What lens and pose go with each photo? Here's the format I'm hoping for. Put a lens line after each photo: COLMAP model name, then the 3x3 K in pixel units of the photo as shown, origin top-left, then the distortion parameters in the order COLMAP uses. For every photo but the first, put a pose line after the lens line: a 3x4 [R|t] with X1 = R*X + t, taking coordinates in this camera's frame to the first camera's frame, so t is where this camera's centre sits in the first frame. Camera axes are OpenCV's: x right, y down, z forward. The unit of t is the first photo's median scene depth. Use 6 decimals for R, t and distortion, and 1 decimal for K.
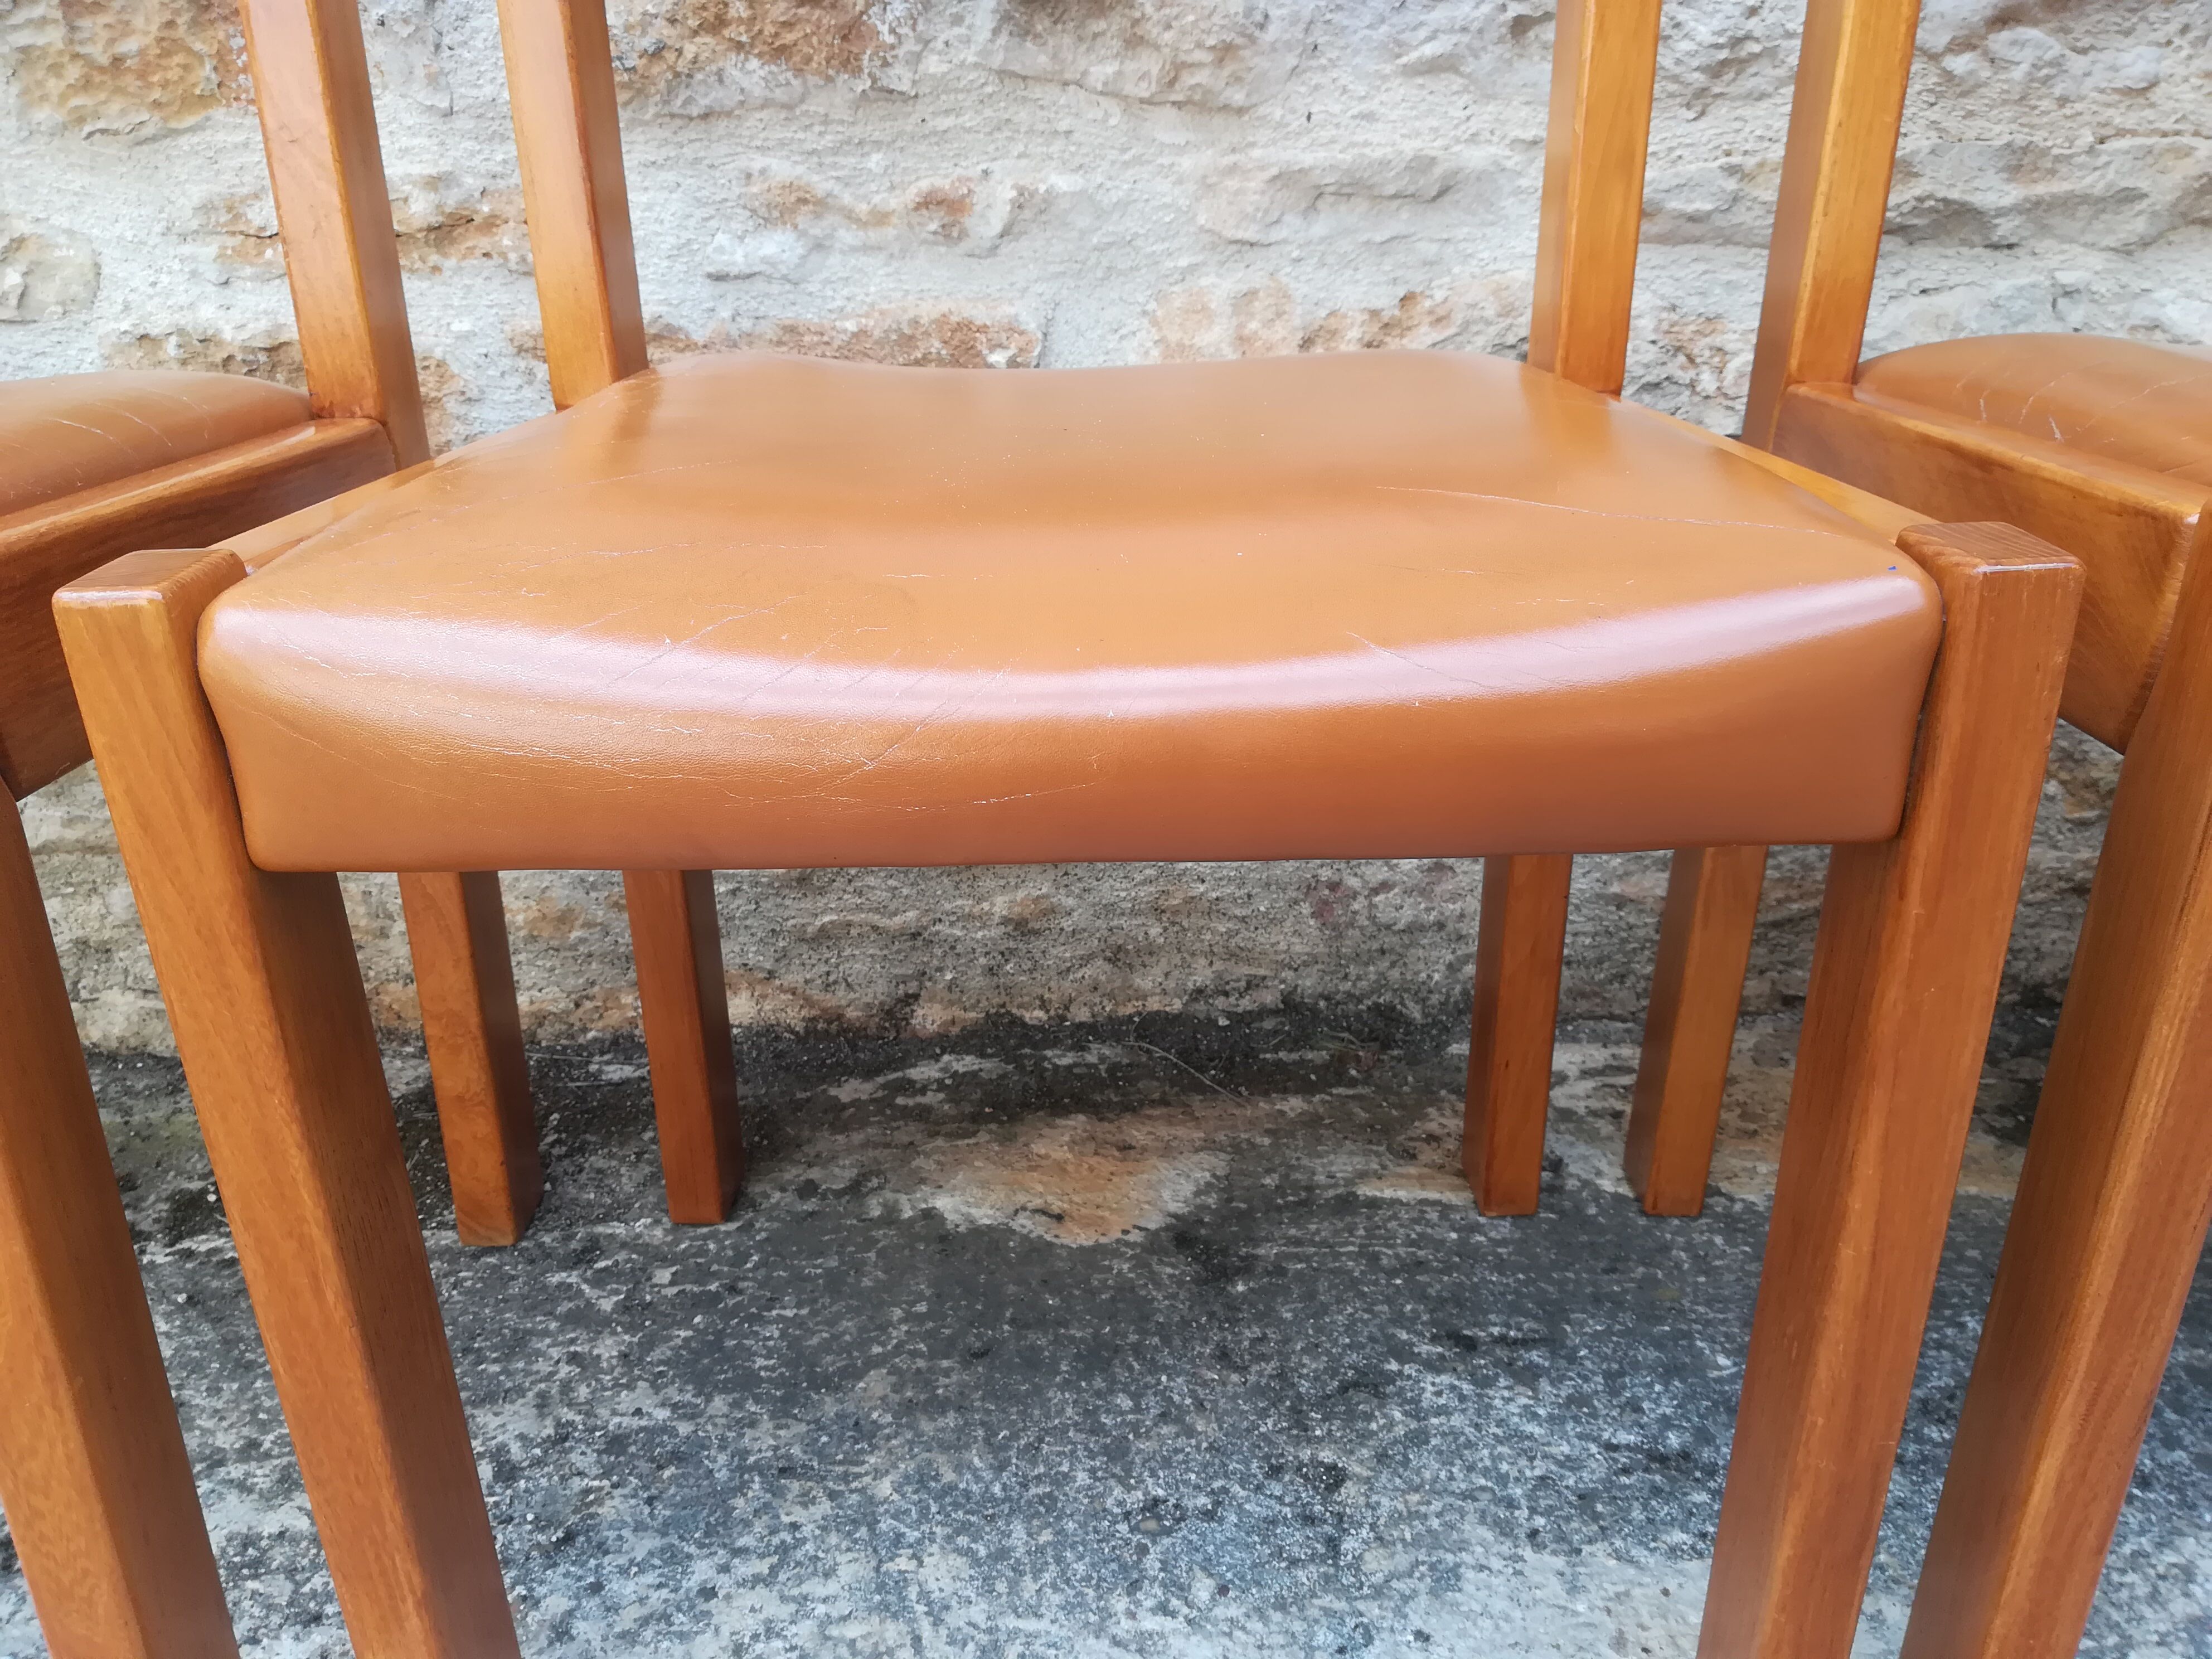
lens RADIAL K [[1729.7, 0, 1111.1], [0, 1729.7, 842.4], [0, 0, 1]] dist [0.045672, -0.066966]
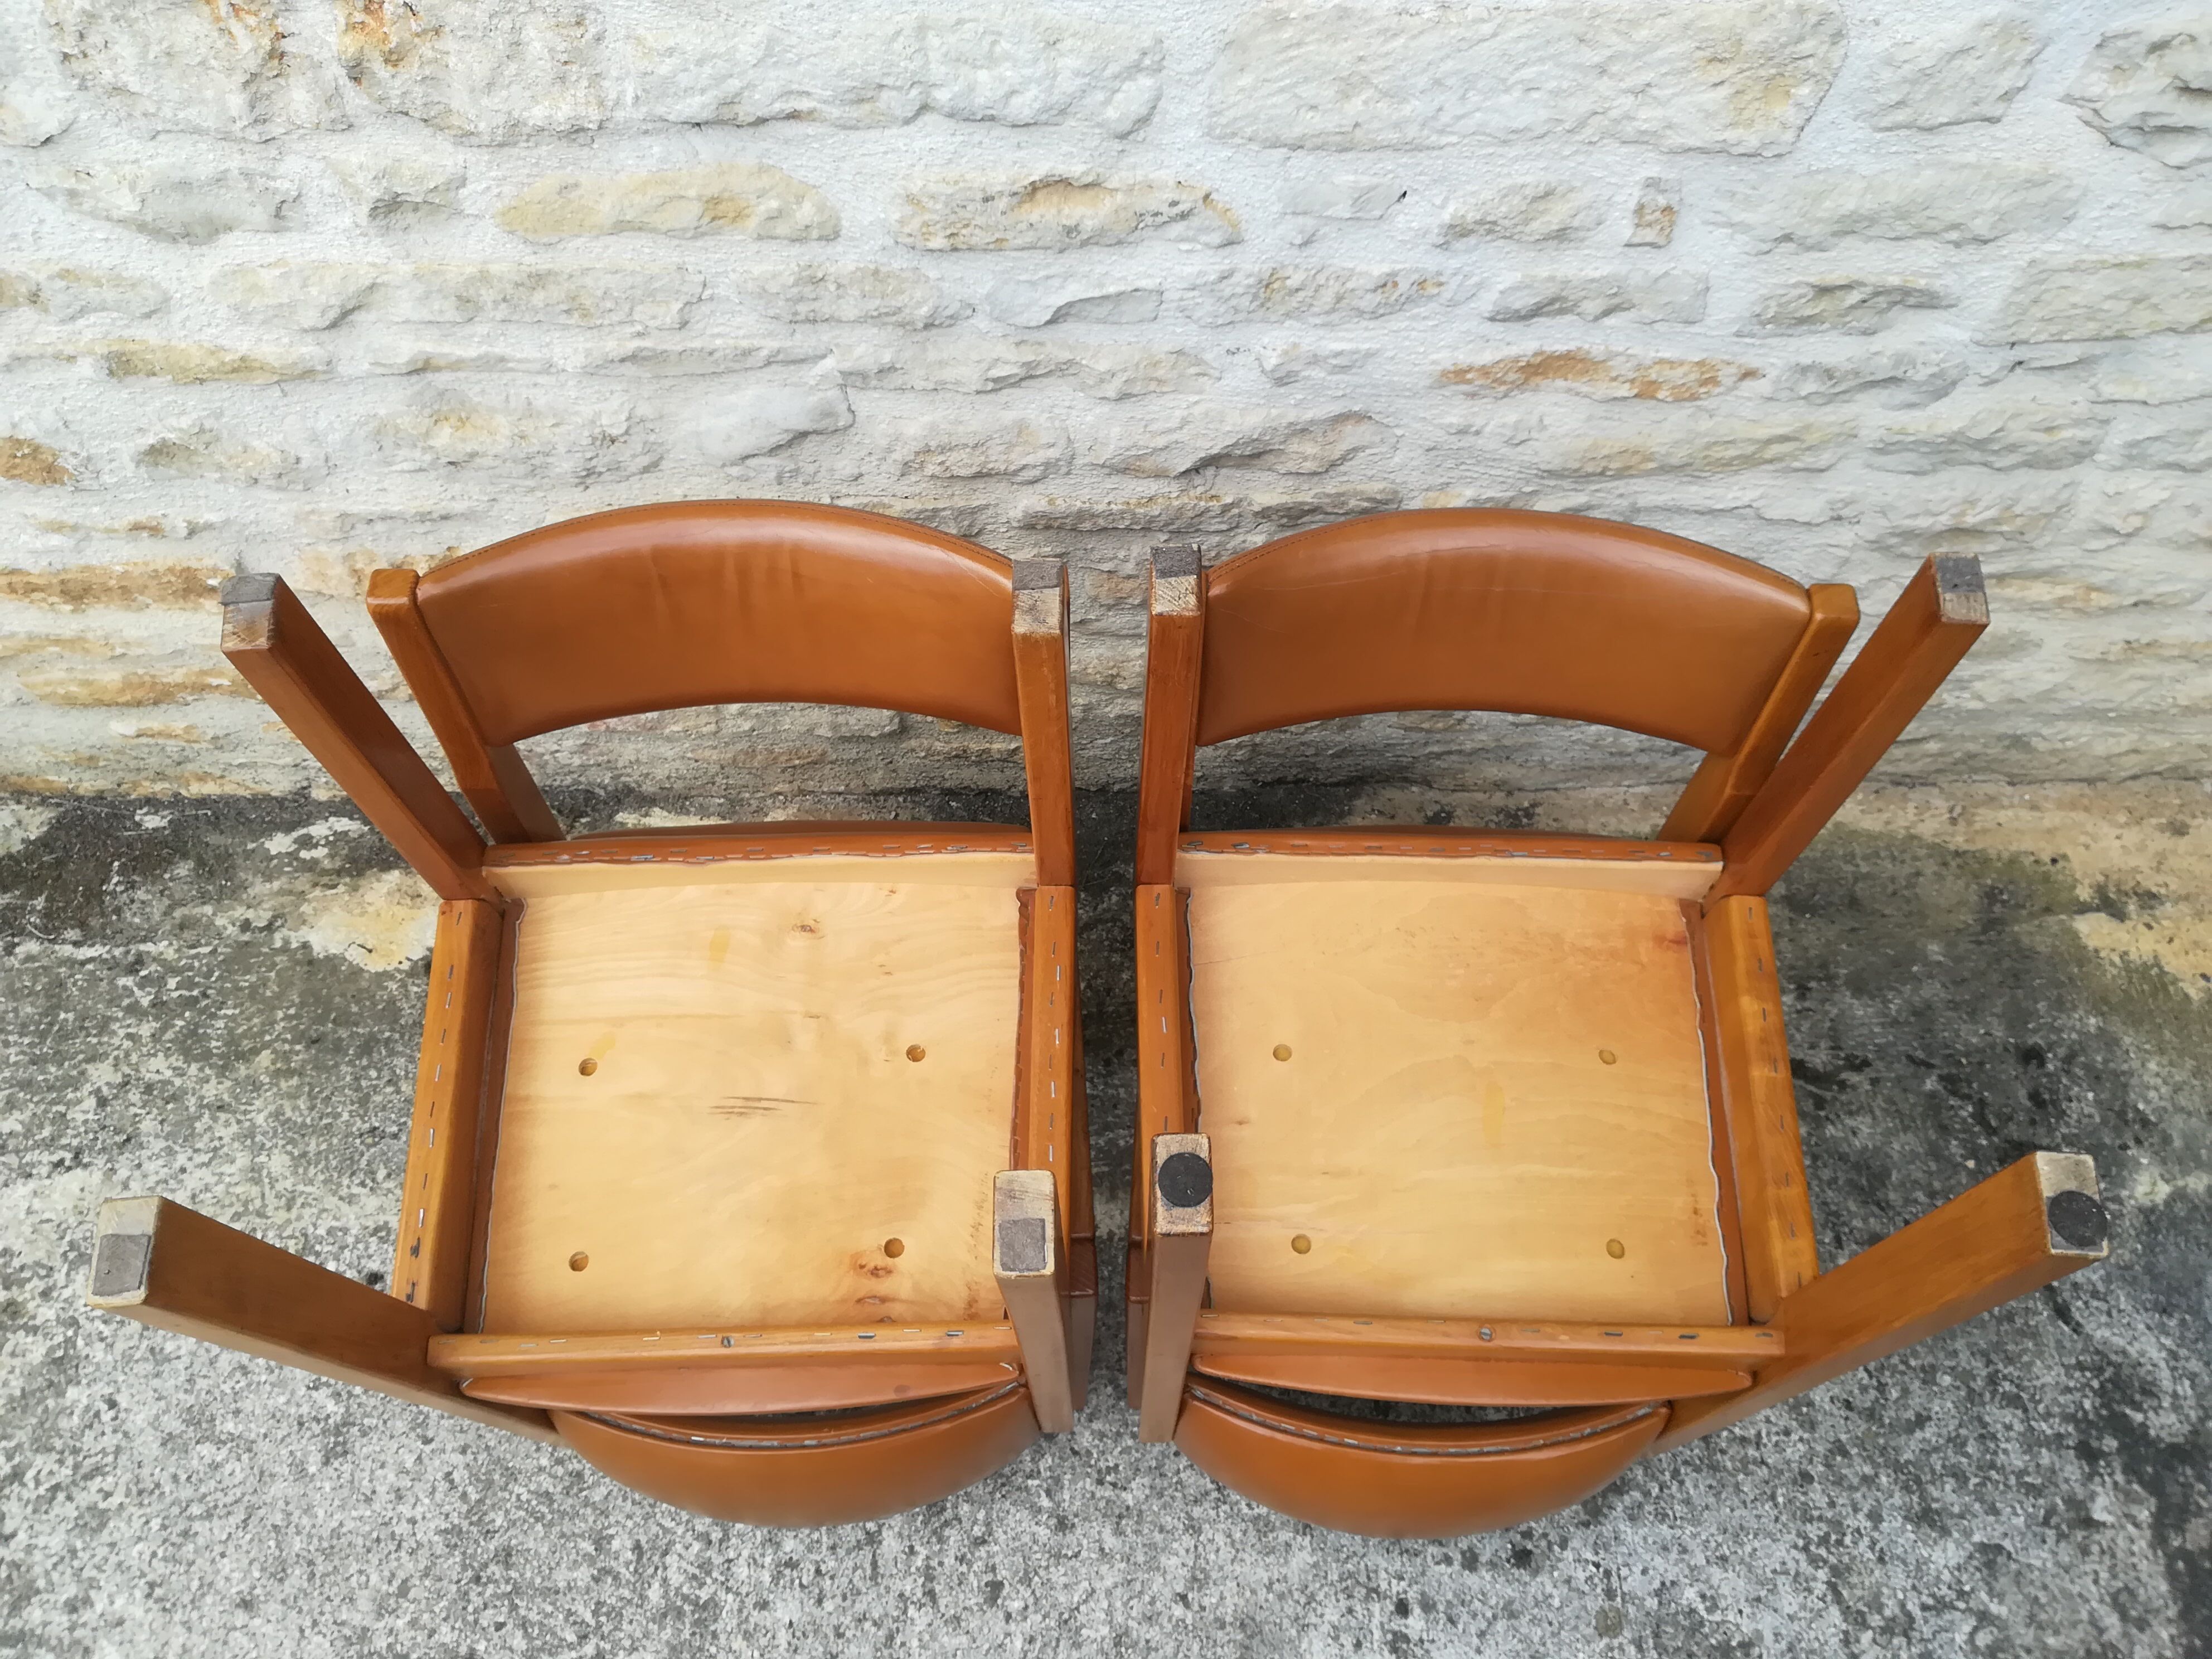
lens RADIAL K [[1729.7, 0, 1111.8], [0, 1729.7, 842.8], [0, 0, 1]] dist [0.045672, -0.066966]
pose [[0.999539, 0.026768, 0.014353, 0.838276], [-0.029900, 0.784103, 0.619910, -1.218164], [0.005340, -0.620053, 0.784541, -0.533184]]
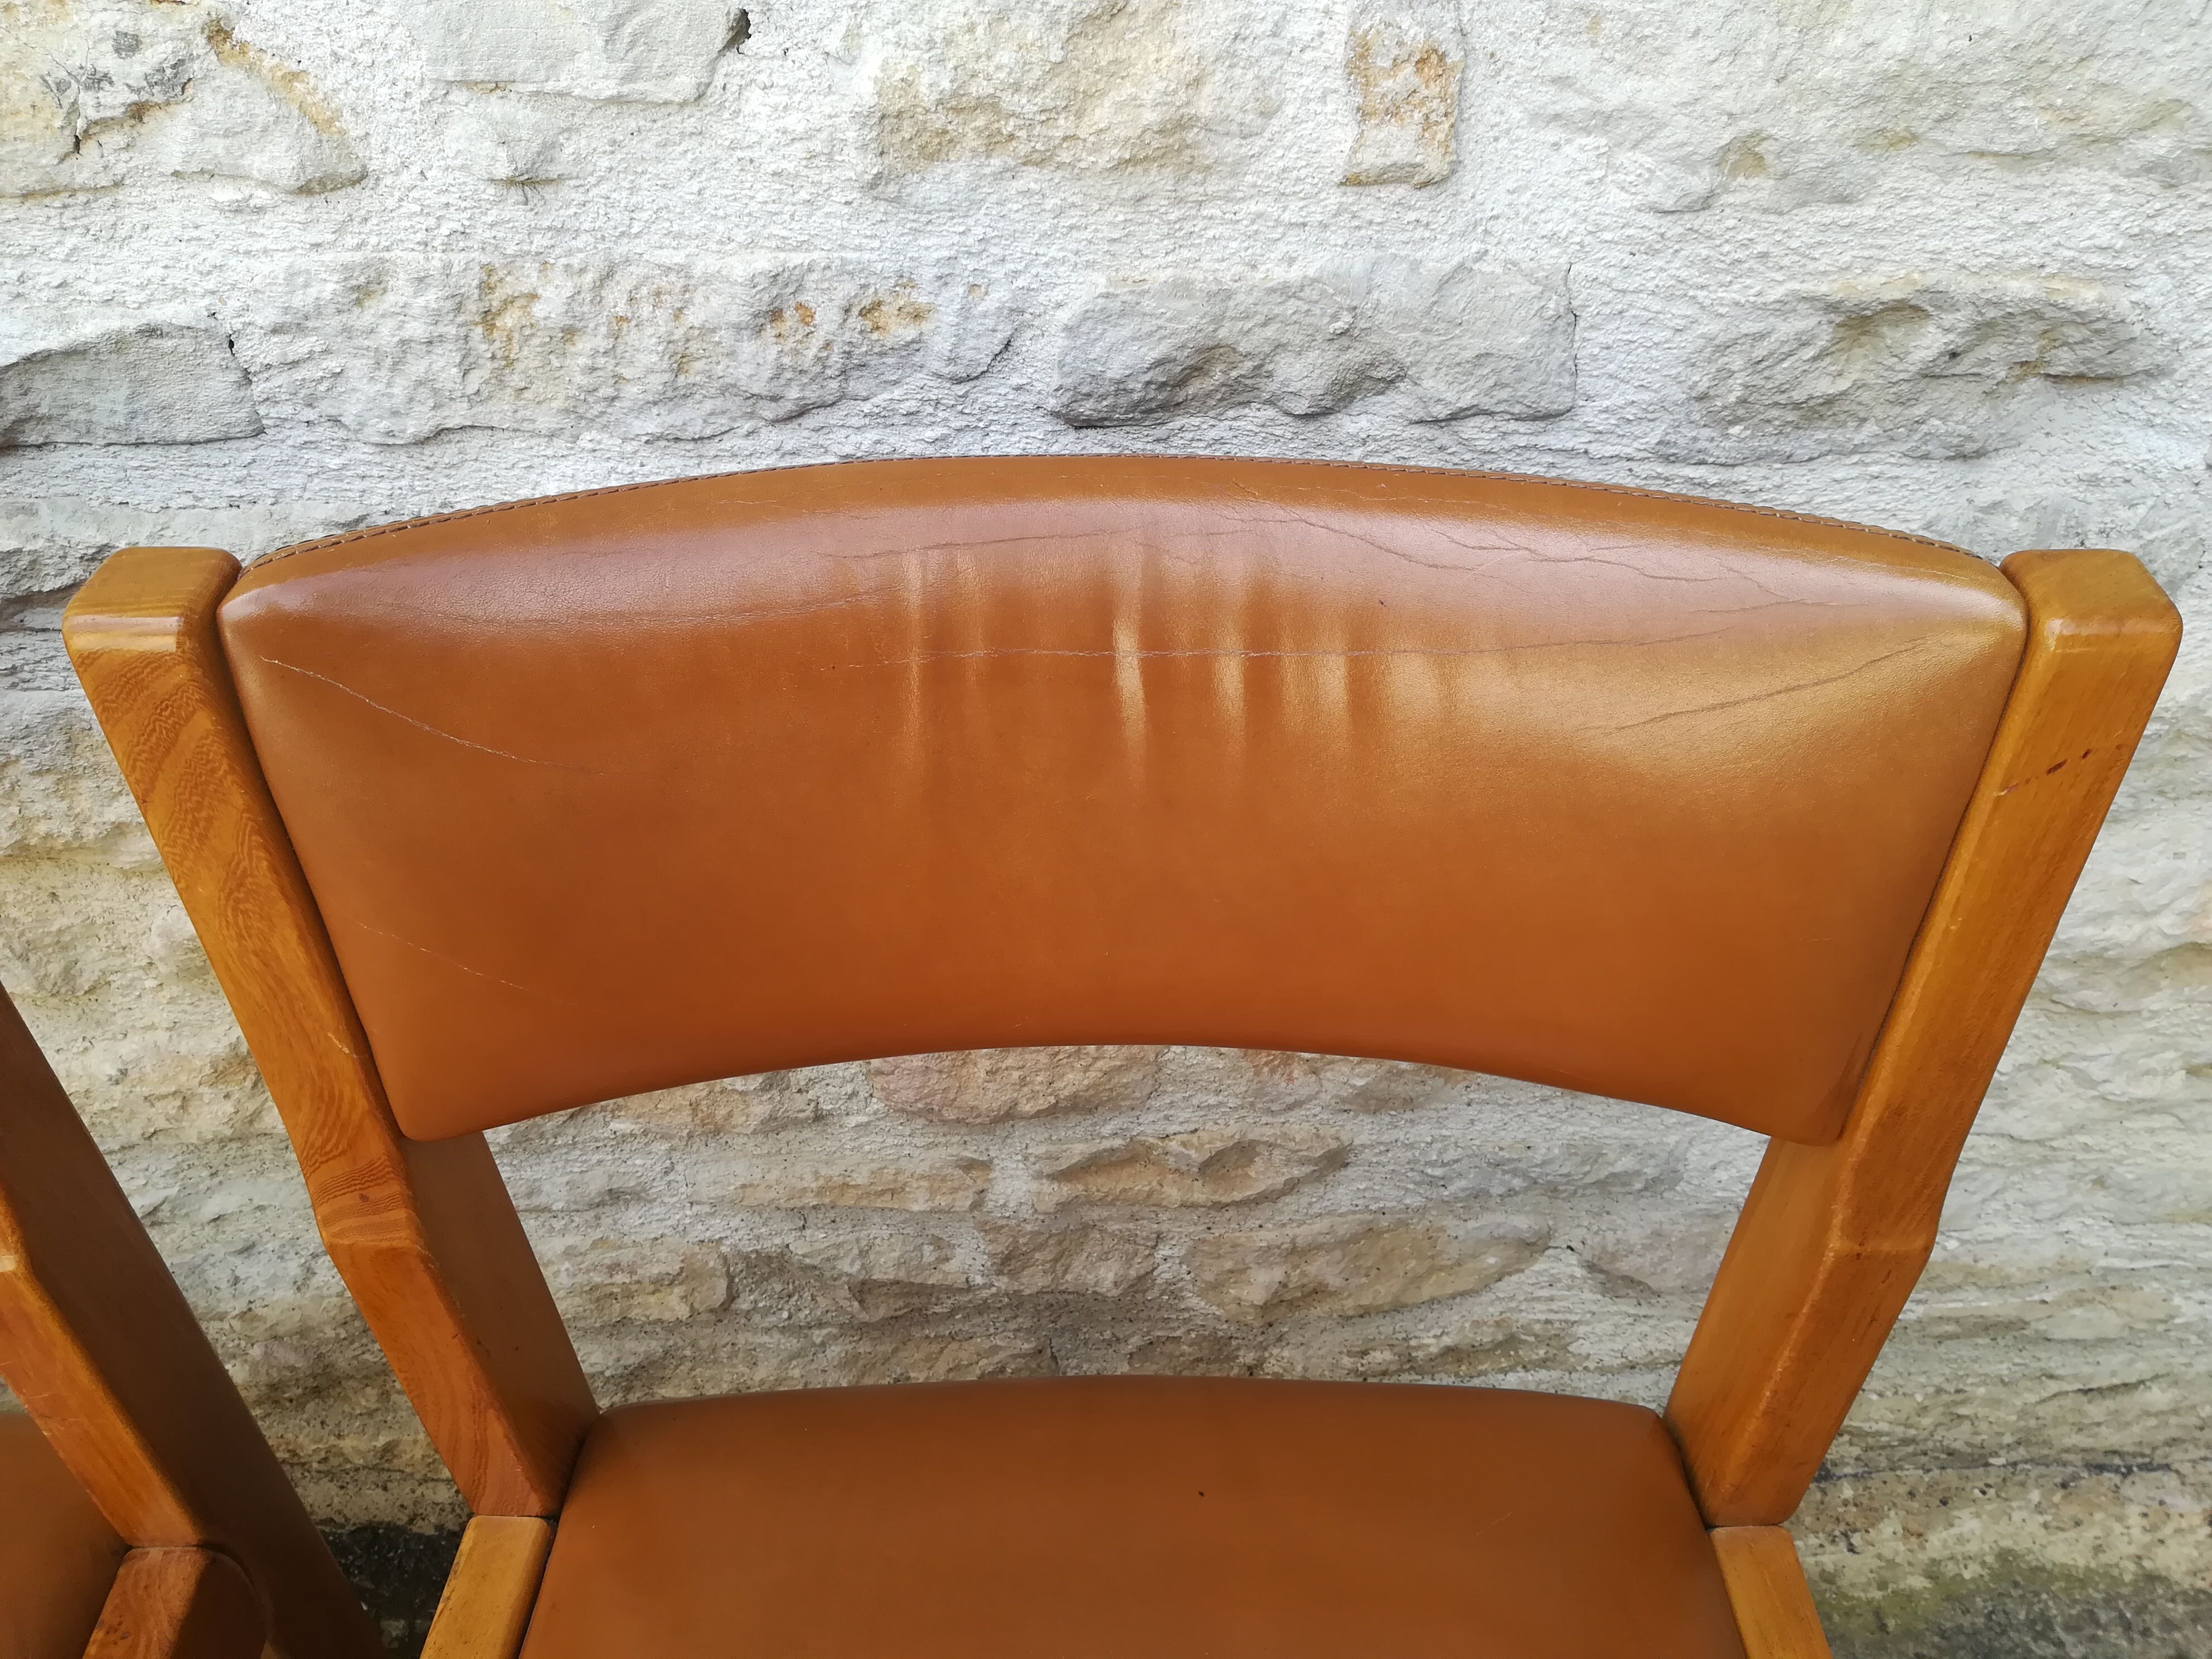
lens RADIAL K [[1729.7, 0, 1113.6], [0, 1729.7, 849.3], [0, 0, 1]] dist [0.045672, -0.066966]
pose [[0.999950, 0.007601, 0.006437, 1.191658], [-0.009287, 0.945082, 0.326700, -0.704232], [-0.003600, -0.326744, 0.945106, 0.290644]]
